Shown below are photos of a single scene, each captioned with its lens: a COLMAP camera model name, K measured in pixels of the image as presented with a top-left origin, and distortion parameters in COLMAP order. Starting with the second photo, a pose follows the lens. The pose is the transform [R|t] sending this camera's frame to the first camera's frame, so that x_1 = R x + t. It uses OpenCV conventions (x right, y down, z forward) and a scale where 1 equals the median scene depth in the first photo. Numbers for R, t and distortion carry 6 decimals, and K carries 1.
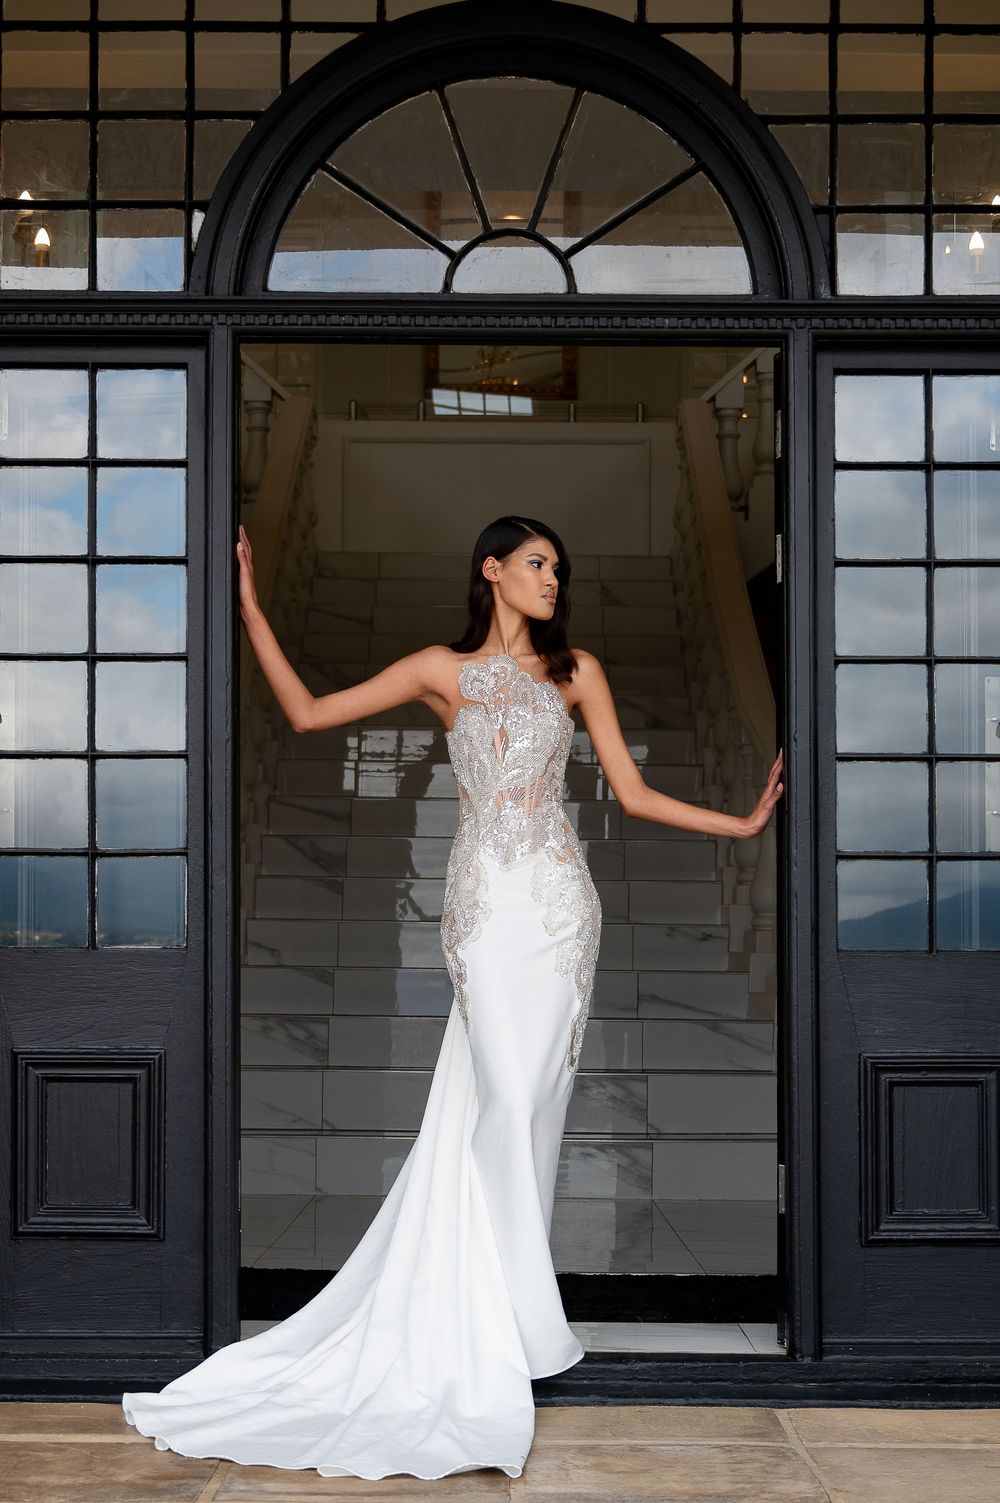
lens RADIAL K [[2084.1, 0, 481.4], [0, 2084.1, 872.0], [0, 0, 1]] dist [0.005510, 0.000000]
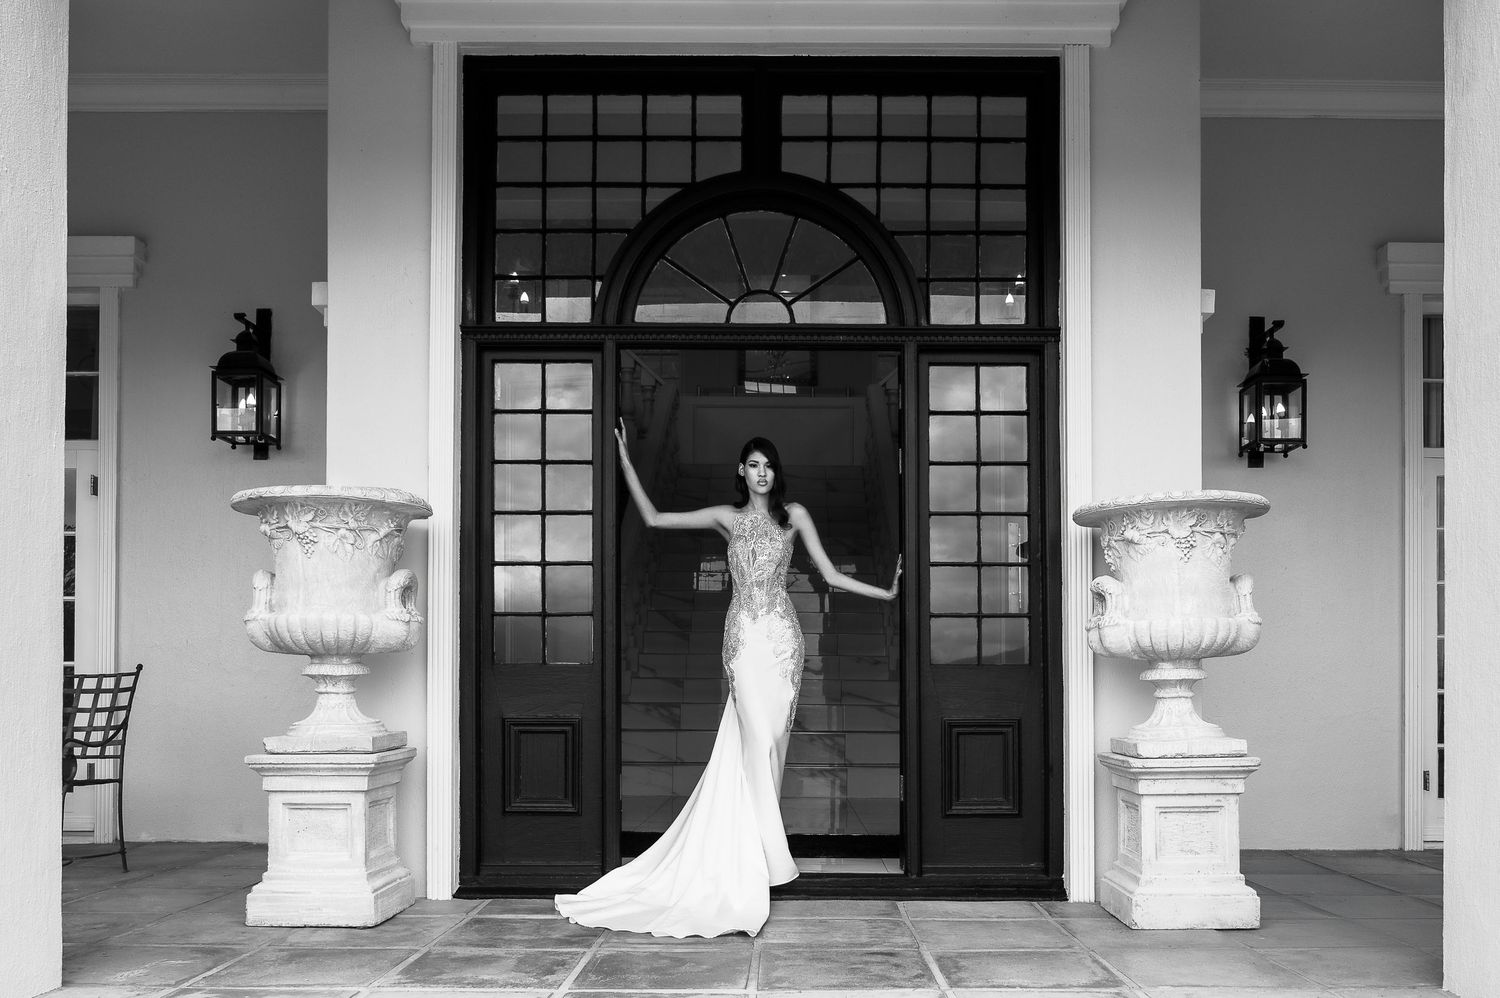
lens RADIAL K [[1079.5, 0, 786.9], [0, 1079.5, 643.6], [0, 0, 1]] dist [-0.006870, 0.000523]
pose [[0.999992, -0.001440, 0.003804, 0.033377], [0.001413, 0.999975, 0.006986, 0.010856], [-0.003813, -0.006981, 0.999968, 0.002327]]
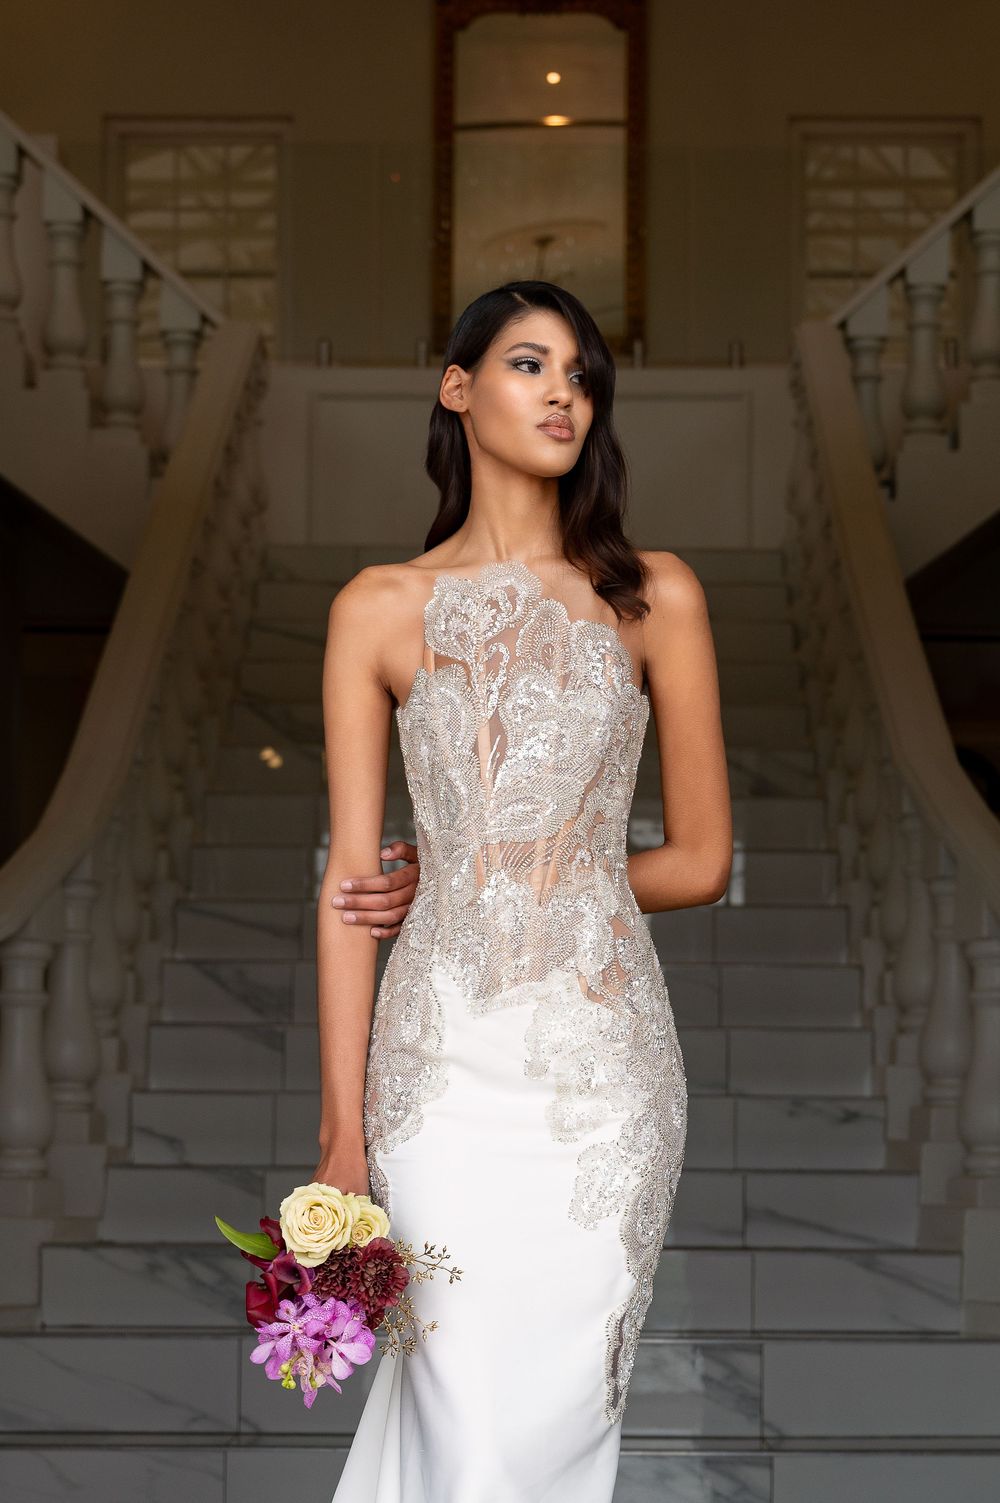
lens RADIAL K [[2359.2, 0, 529.0], [0, 2359.2, 1027.5], [0, 0, 1]] dist [-0.018763, 0.000000]
pose [[0.999995, -0.002618, -0.001901, 0.017455], [0.002634, 0.999959, 0.008623, -0.004245], [0.001879, -0.008628, 0.999961, 0.447539]]
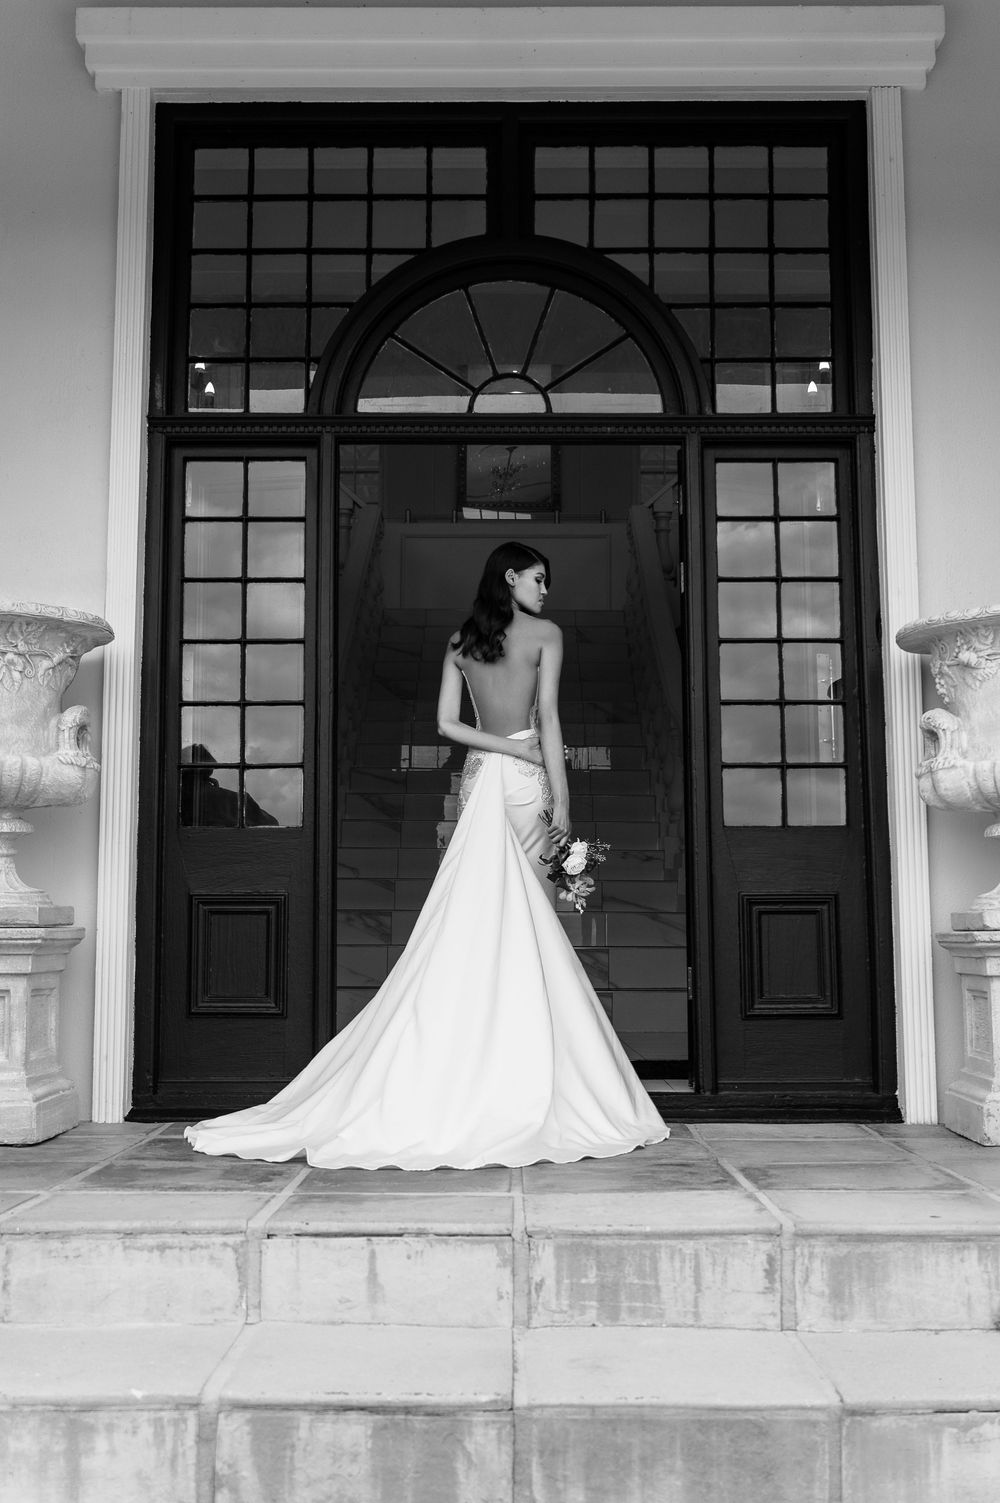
lens RADIAL K [[1533.1, 0, 494.5], [0, 1533.1, 739.0], [0, 0, 1]] dist [0.001571, 0.000000]
pose [[0.999988, -0.003920, -0.002806, 0.004226], [0.003644, 0.995712, -0.092432, 0.075605], [0.003156, 0.092420, 0.995715, -0.134971]]
